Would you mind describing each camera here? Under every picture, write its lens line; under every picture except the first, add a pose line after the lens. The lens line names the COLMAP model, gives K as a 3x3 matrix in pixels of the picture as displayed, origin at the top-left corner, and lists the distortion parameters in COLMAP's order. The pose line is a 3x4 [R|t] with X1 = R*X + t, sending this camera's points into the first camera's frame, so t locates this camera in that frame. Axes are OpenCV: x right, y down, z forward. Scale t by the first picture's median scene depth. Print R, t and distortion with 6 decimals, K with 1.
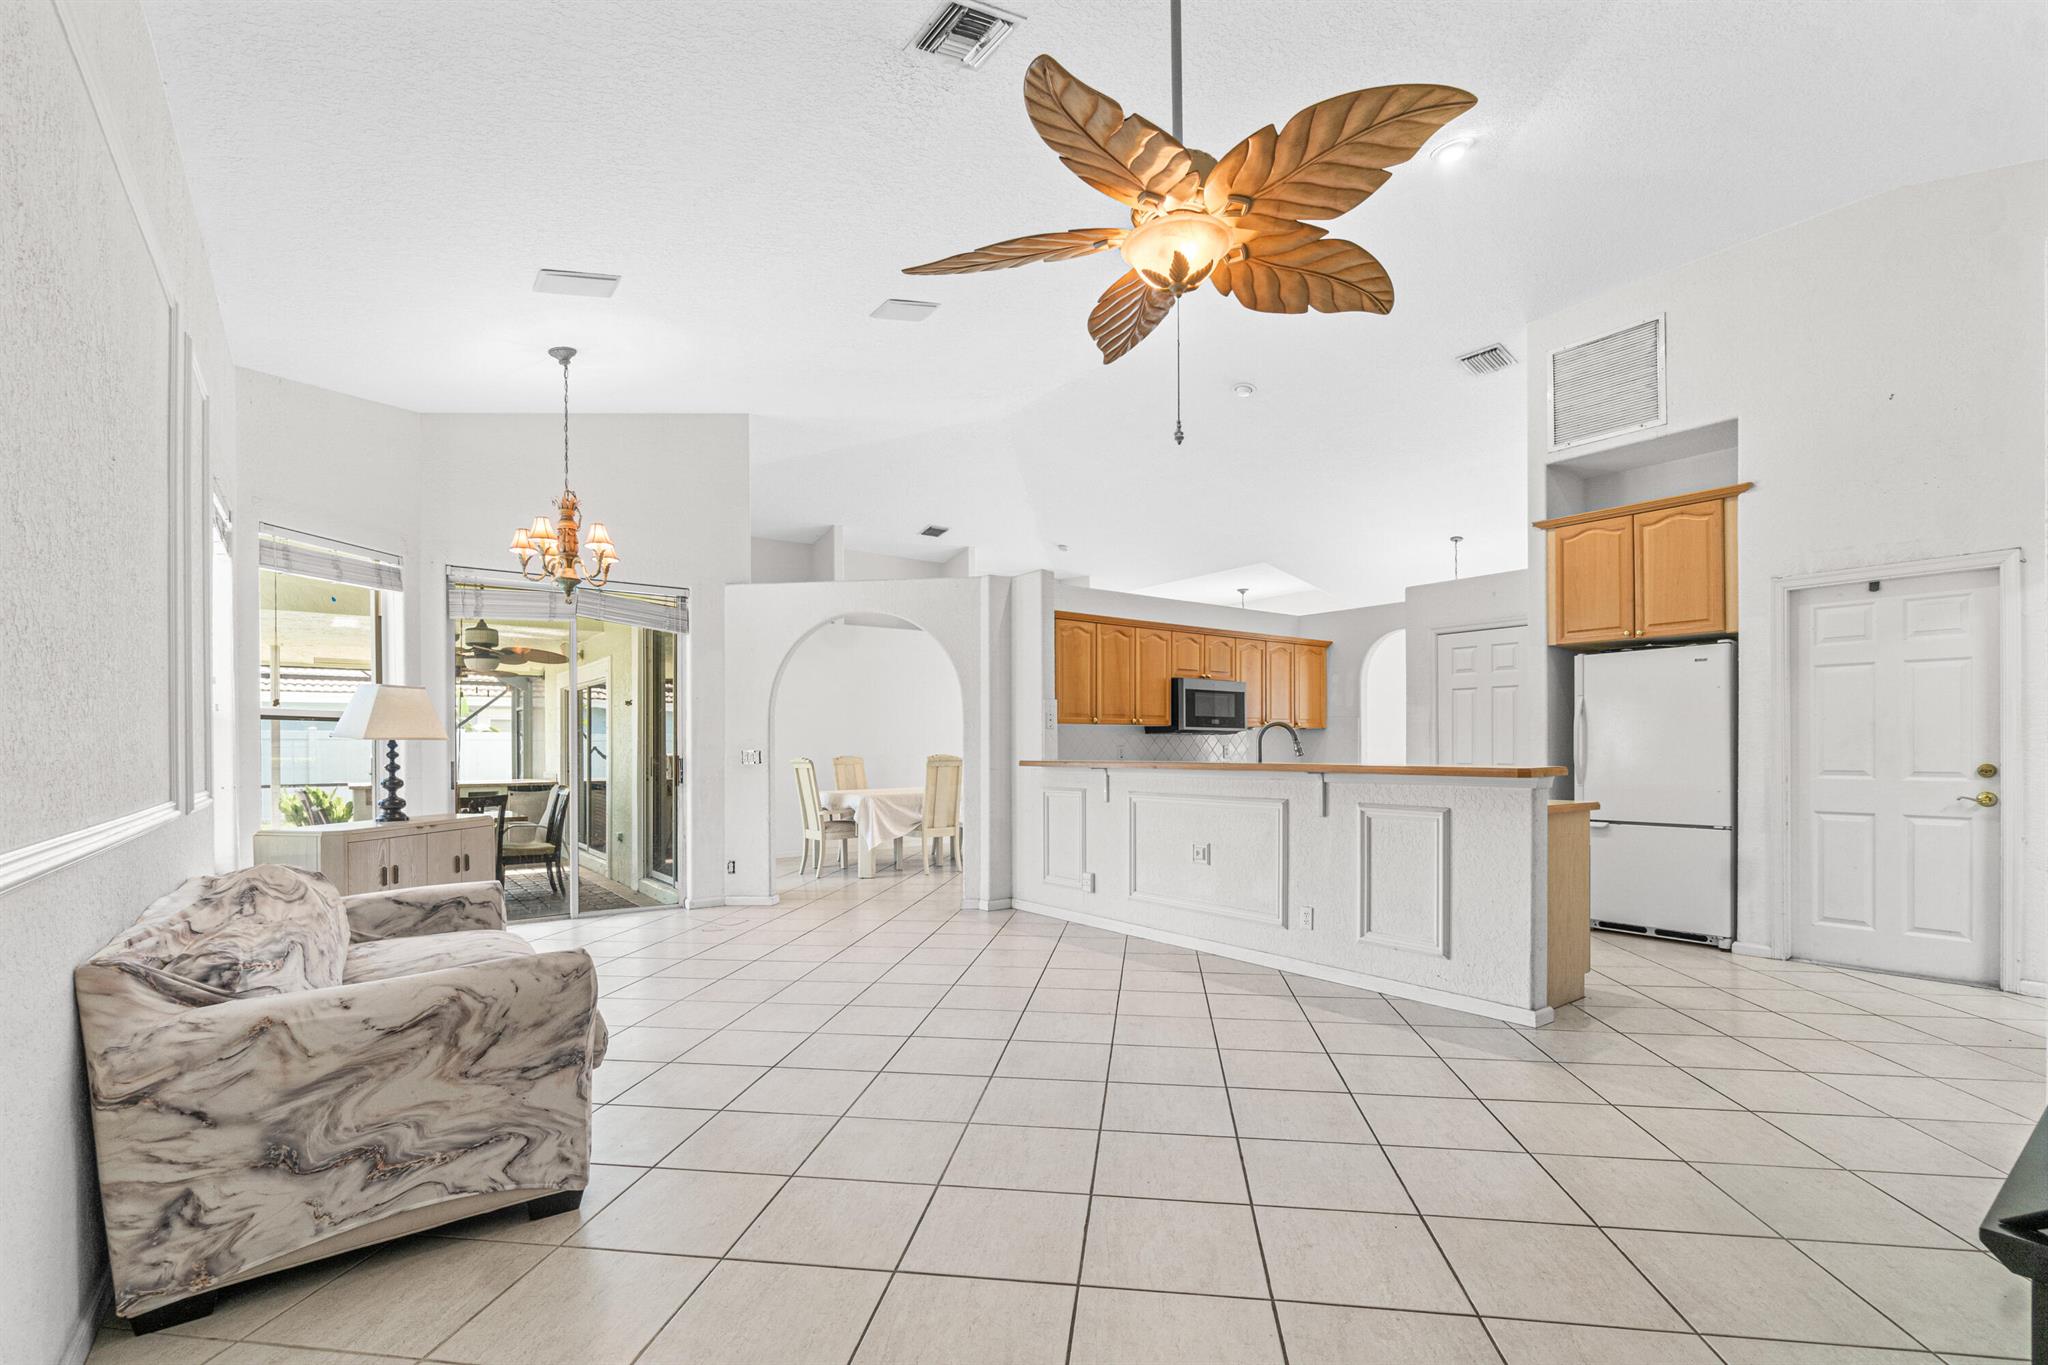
lens RADIAL K [[912.7, 0, 1022.7], [0, 912.7, 745.1], [0, 0, 1]] dist [-0.000575, 0.000636]
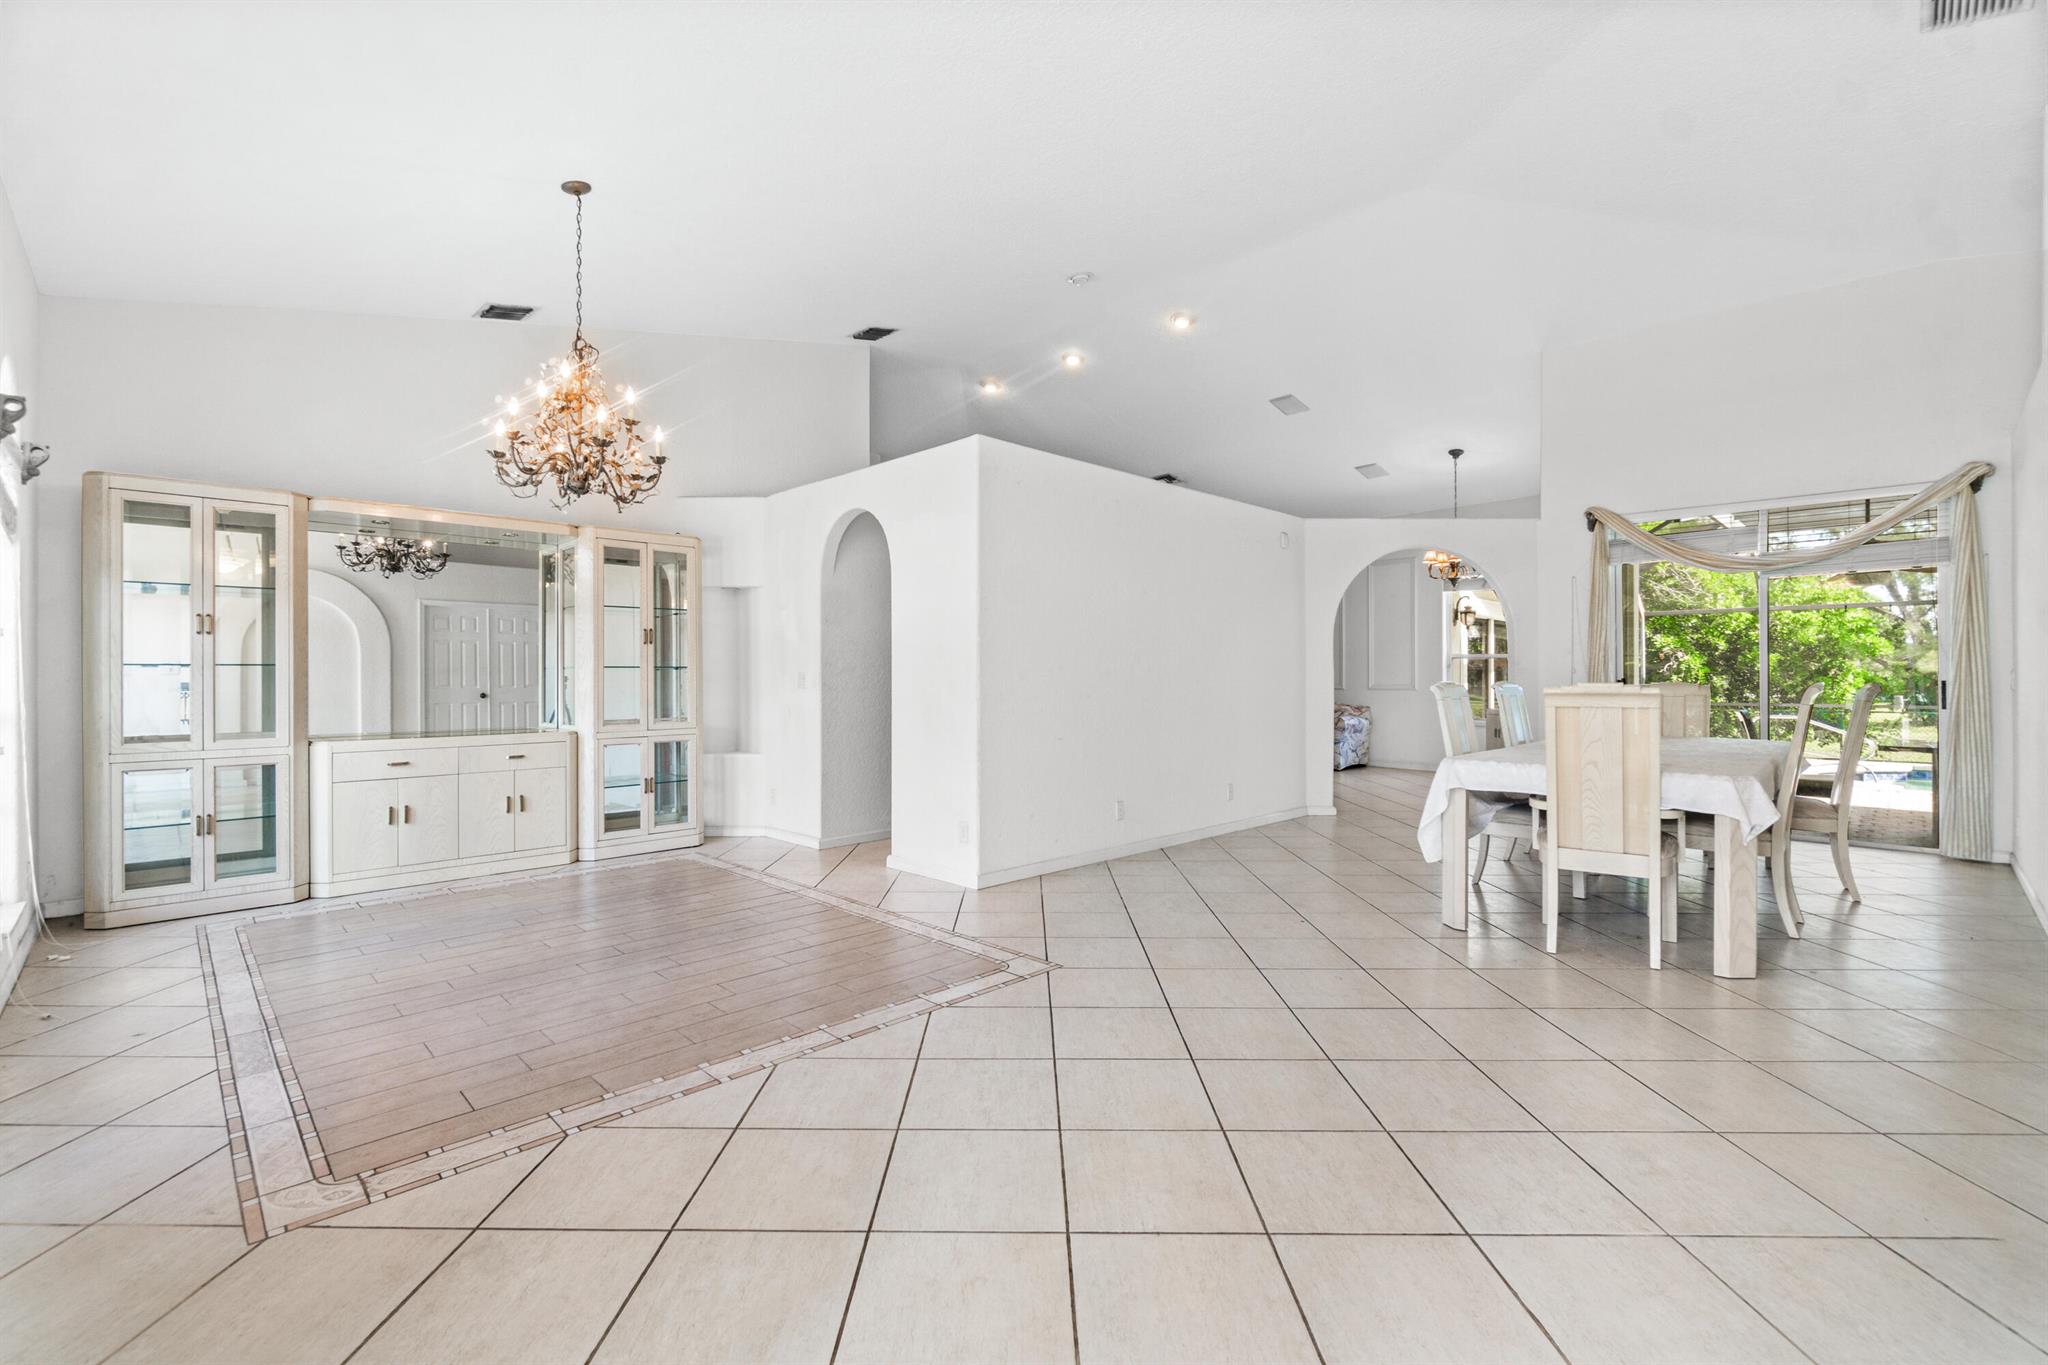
lens RADIAL K [[910.5, 0, 1024.0], [0, 910.5, 682.5], [0, 0, 1]] dist [-0.001791, -0.000674]
pose [[-0.990376, 0.004723, -0.138324, 0.593559], [0.003340, 0.999942, 0.010233, 0.004154], [0.138364, 0.009672, -0.990334, 2.661937]]
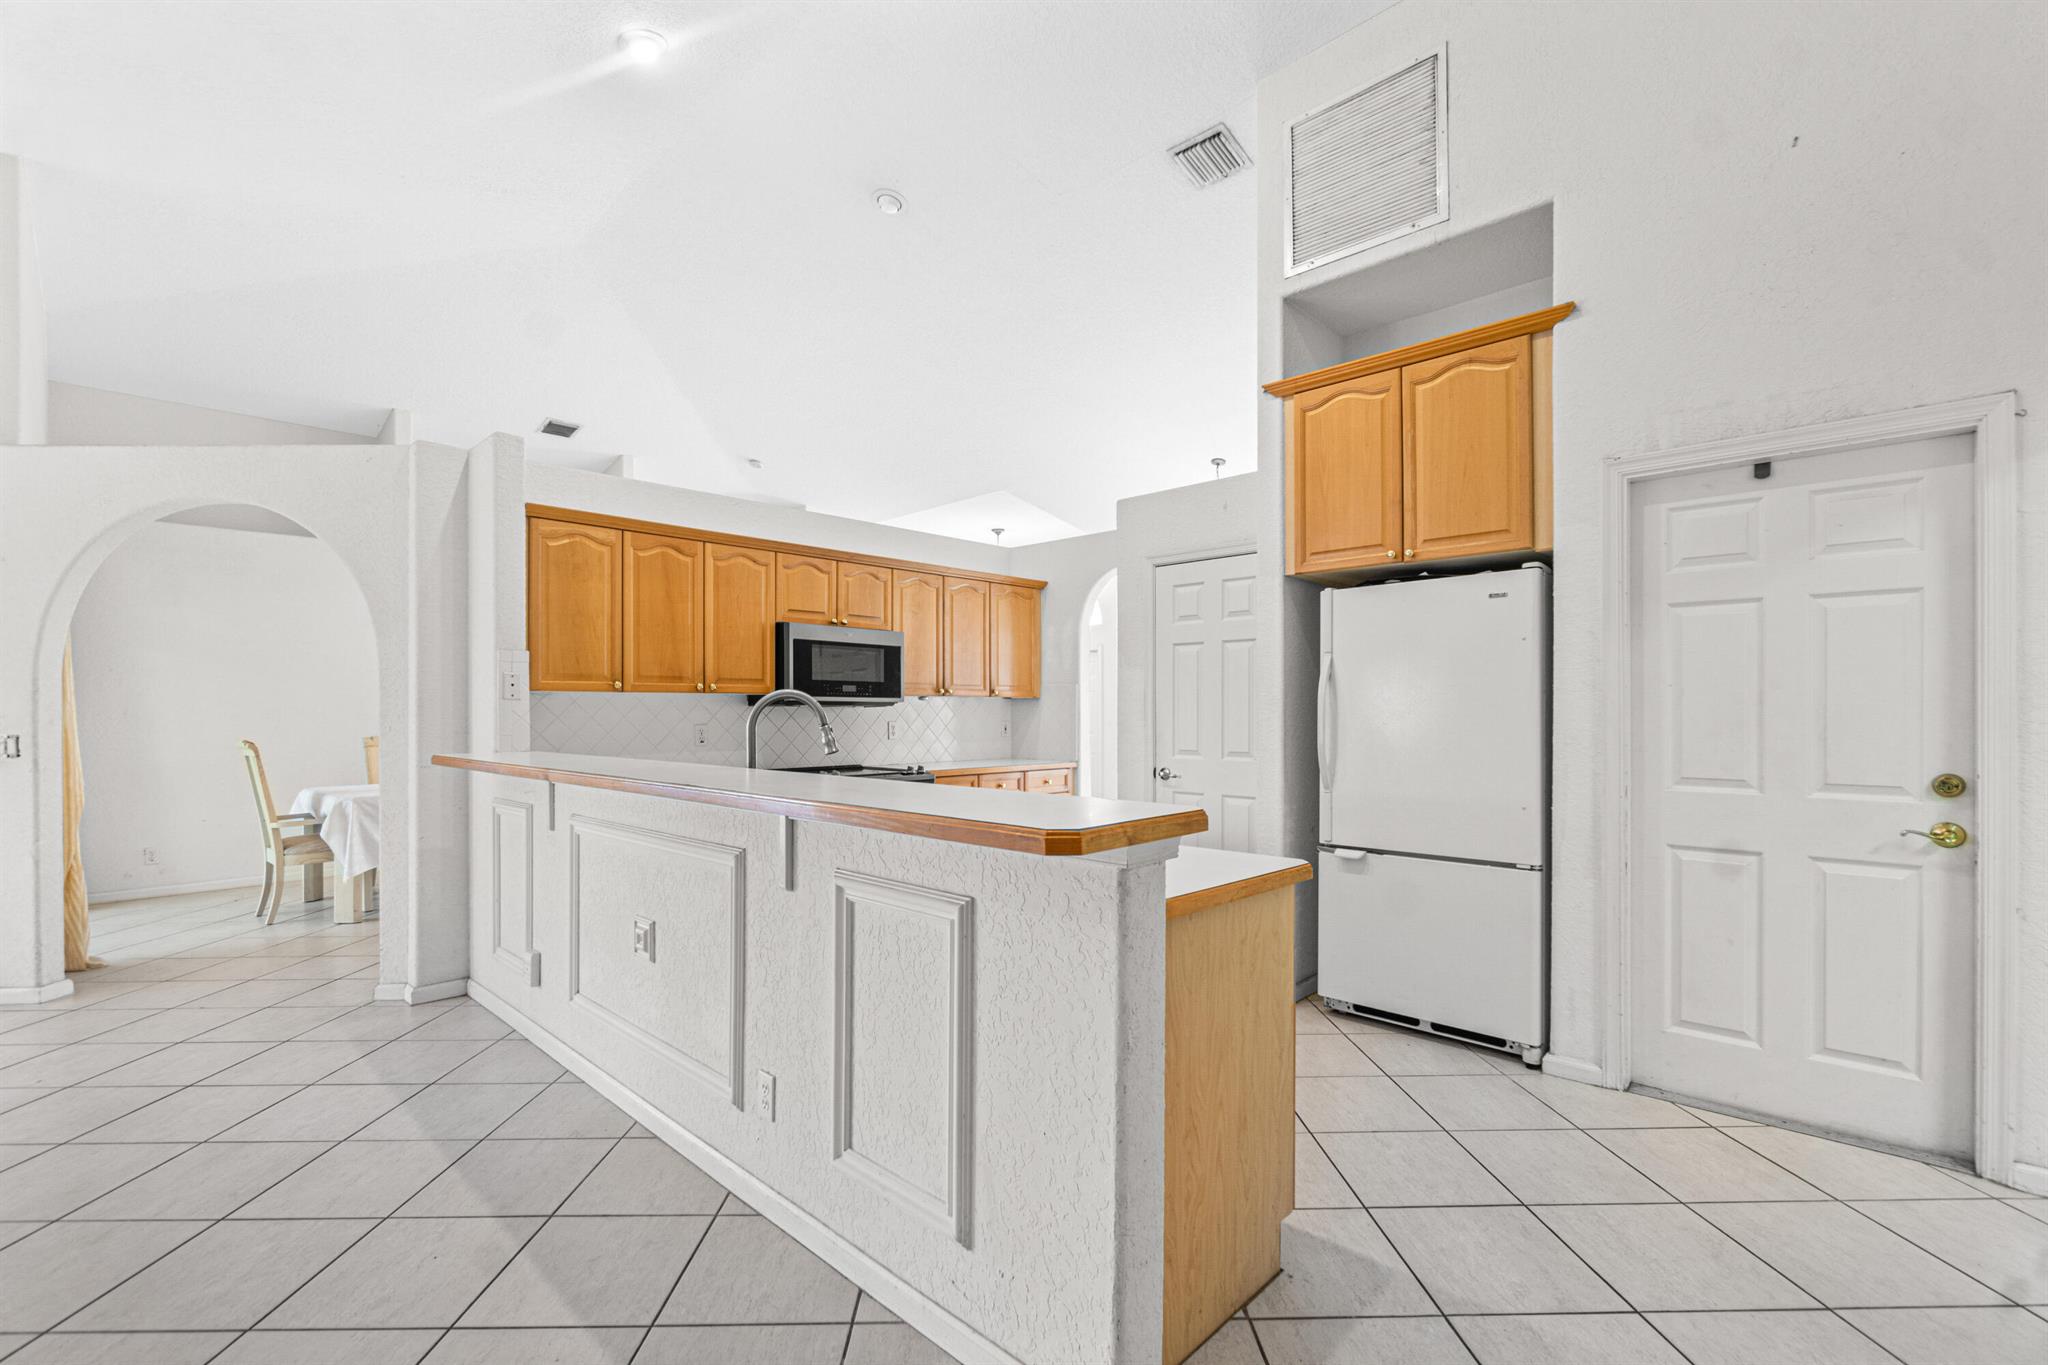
lens RADIAL K [[898.5, 0, 1021.9], [0, 898.5, 708.4], [0, 0, 1]] dist [-0.004052, -0.000181]
pose [[0.987726, 0.002342, 0.156180, 0.331993], [-0.002375, 0.999997, 0.000025, -0.015917], [-0.156179, -0.000396, 0.987729, 0.452941]]
